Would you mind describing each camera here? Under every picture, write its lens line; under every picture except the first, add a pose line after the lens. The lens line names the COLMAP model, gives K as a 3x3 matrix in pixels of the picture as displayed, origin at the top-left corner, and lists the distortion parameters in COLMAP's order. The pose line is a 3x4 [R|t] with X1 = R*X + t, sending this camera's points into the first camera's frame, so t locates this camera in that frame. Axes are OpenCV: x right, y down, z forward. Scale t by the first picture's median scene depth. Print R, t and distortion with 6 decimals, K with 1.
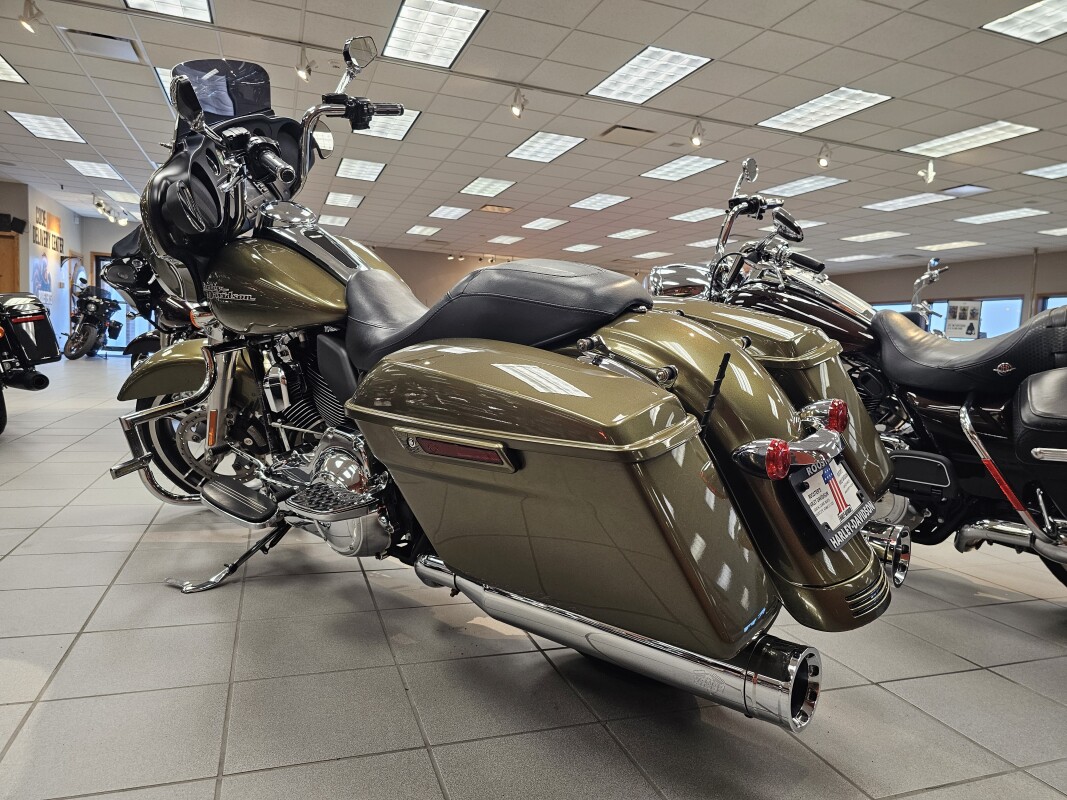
lens RADIAL K [[731.5, 0, 535.2], [0, 731.5, 417.0], [0, 0, 1]] dist [0.022187, -0.004045]
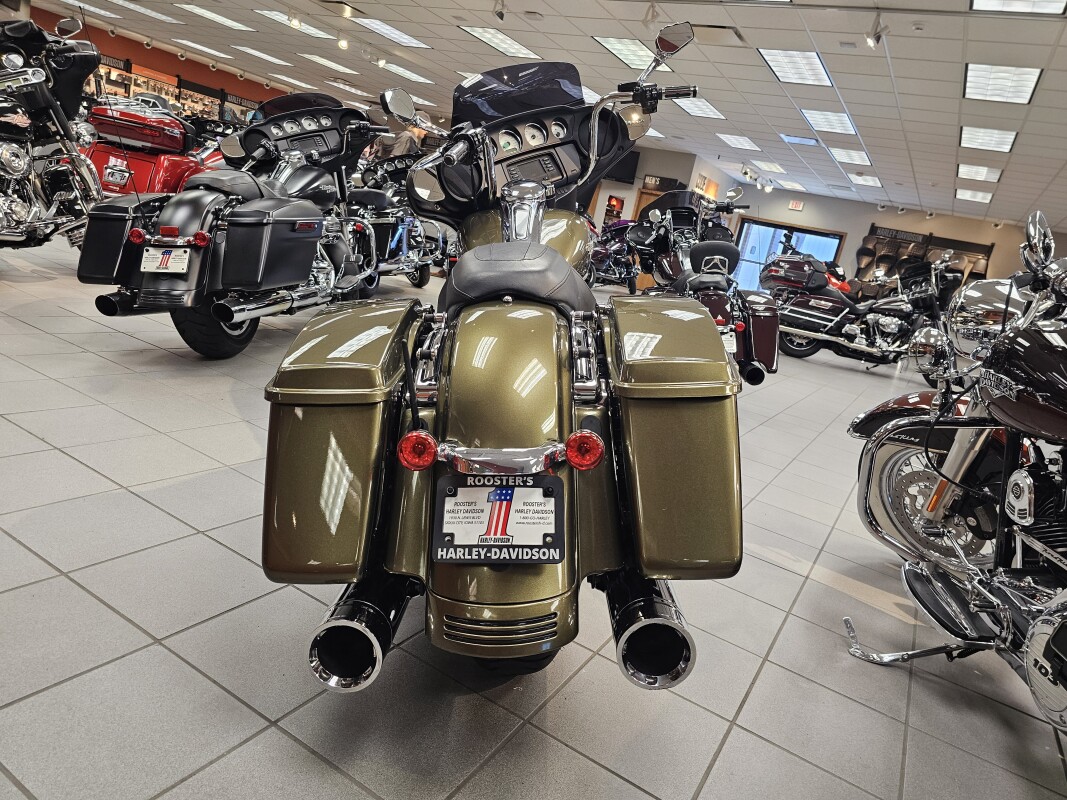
lens RADIAL K [[723.4, 0, 533.5], [0, 723.4, 400.0], [0, 0, 1]] dist [0.081571, -0.070028]
pose [[0.633643, 0.258640, -0.729110, 0.134215], [-0.244722, 0.961074, 0.128247, -0.021202], [0.733899, 0.097166, 0.672273, 0.049160]]
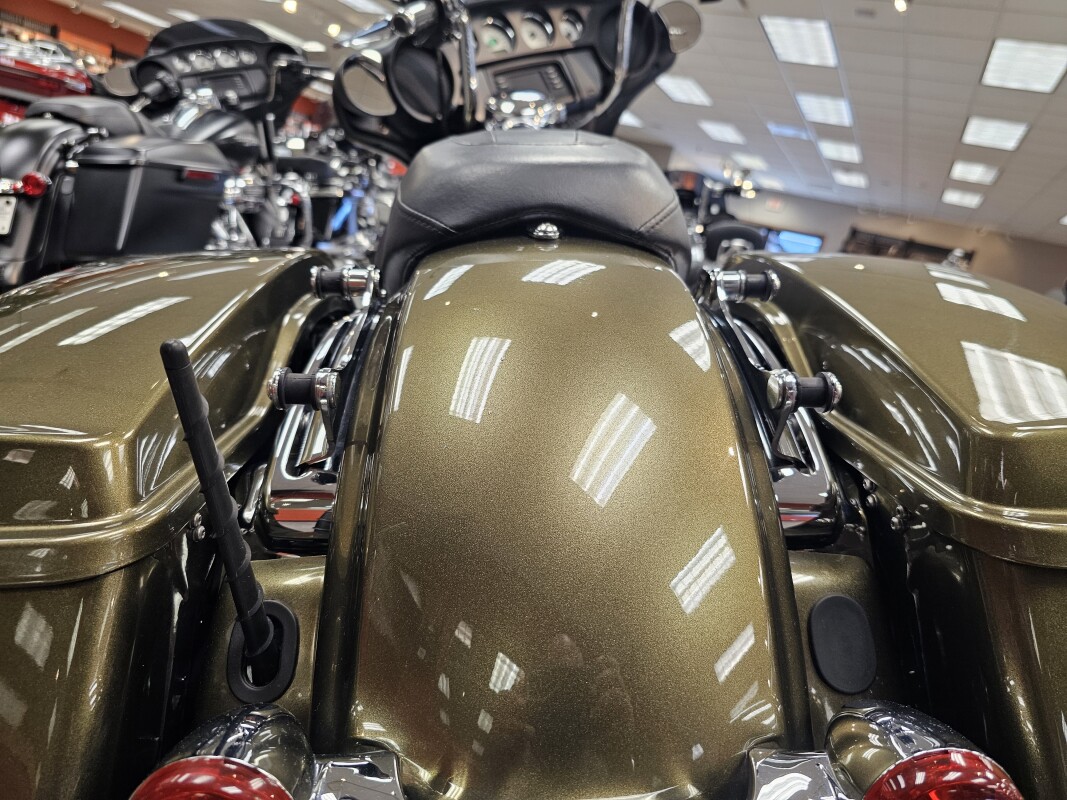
lens RADIAL K [[723.4, 0, 533.5], [0, 723.4, 400.0], [0, 0, 1]] dist [0.081571, -0.070028]
pose [[0.670695, 0.265927, -0.692424, 0.059688], [-0.263918, 0.957988, 0.112281, -0.014718], [0.693192, 0.107436, 0.712701, 0.103474]]
